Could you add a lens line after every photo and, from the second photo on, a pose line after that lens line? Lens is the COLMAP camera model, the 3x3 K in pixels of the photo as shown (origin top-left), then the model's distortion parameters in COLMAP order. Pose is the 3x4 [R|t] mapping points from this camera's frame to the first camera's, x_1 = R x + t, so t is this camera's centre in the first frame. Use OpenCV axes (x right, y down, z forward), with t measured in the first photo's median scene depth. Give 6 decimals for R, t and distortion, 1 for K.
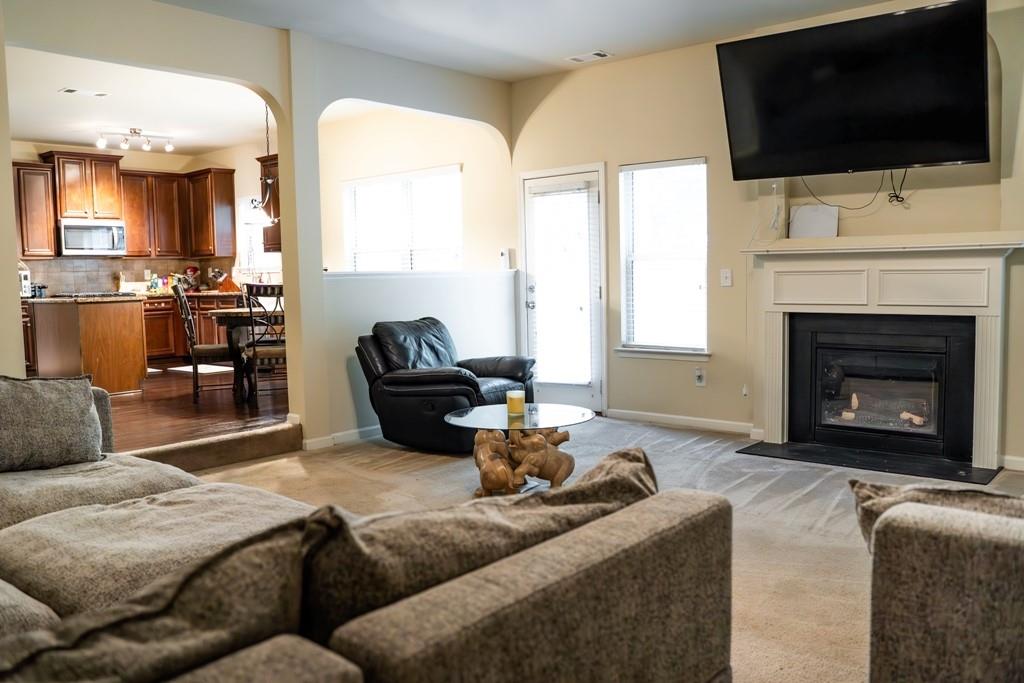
lens RADIAL K [[840.5, 0, 512.0], [0, 840.5, 341.5], [0, 0, 1]] dist [-0.109190, 0.074316]
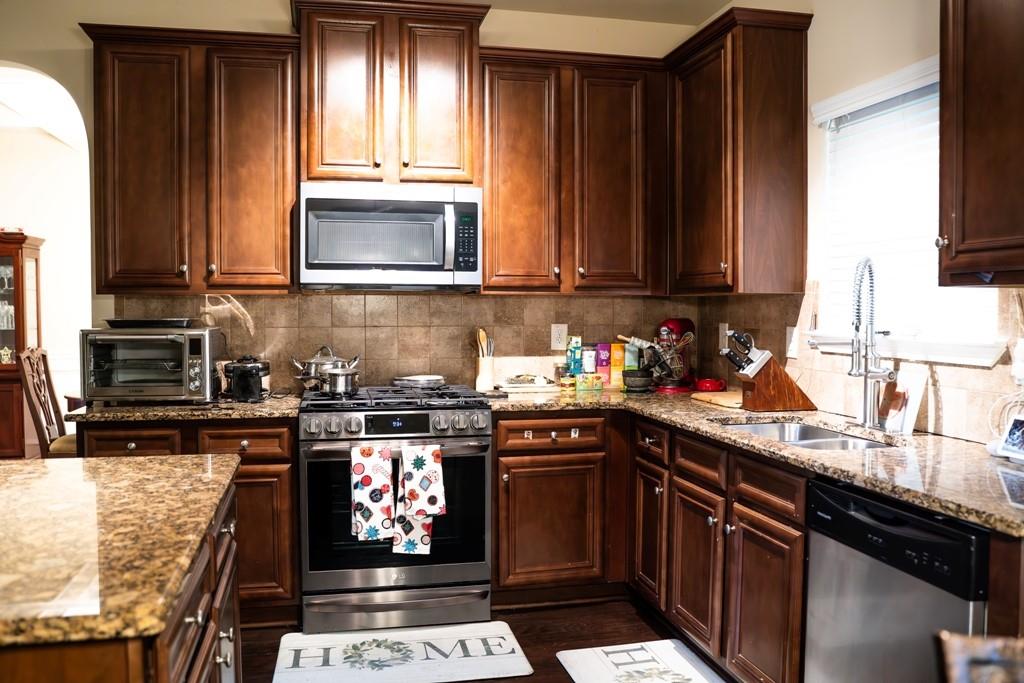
lens RADIAL K [[840.5, 0, 512.0], [0, 840.5, 341.5], [0, 0, 1]] dist [-0.109190, 0.074316]
pose [[0.808148, 0.047483, -0.587062, -0.241249], [-0.064801, 0.997862, -0.008495, -0.076536], [0.585404, 0.044908, 0.809497, 0.697146]]
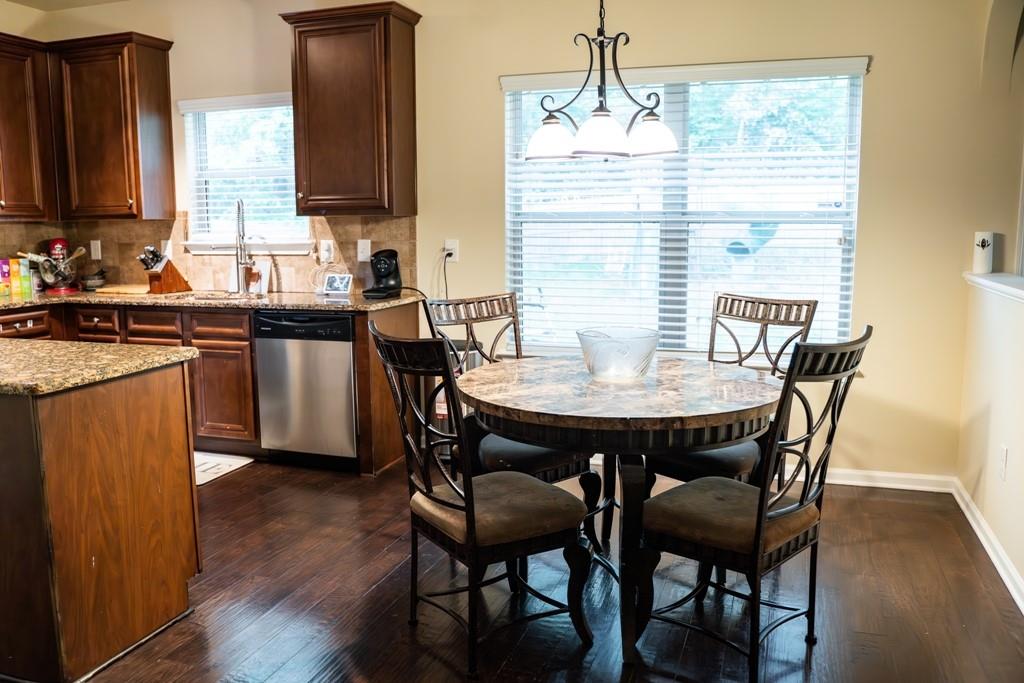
lens RADIAL K [[840.5, 0, 512.0], [0, 840.5, 341.5], [0, 0, 1]] dist [-0.109190, 0.074316]
pose [[0.923867, -0.039297, 0.380692, -0.342828], [0.016046, 0.997817, 0.064059, -0.059044], [-0.382378, -0.053073, 0.922481, 0.469398]]
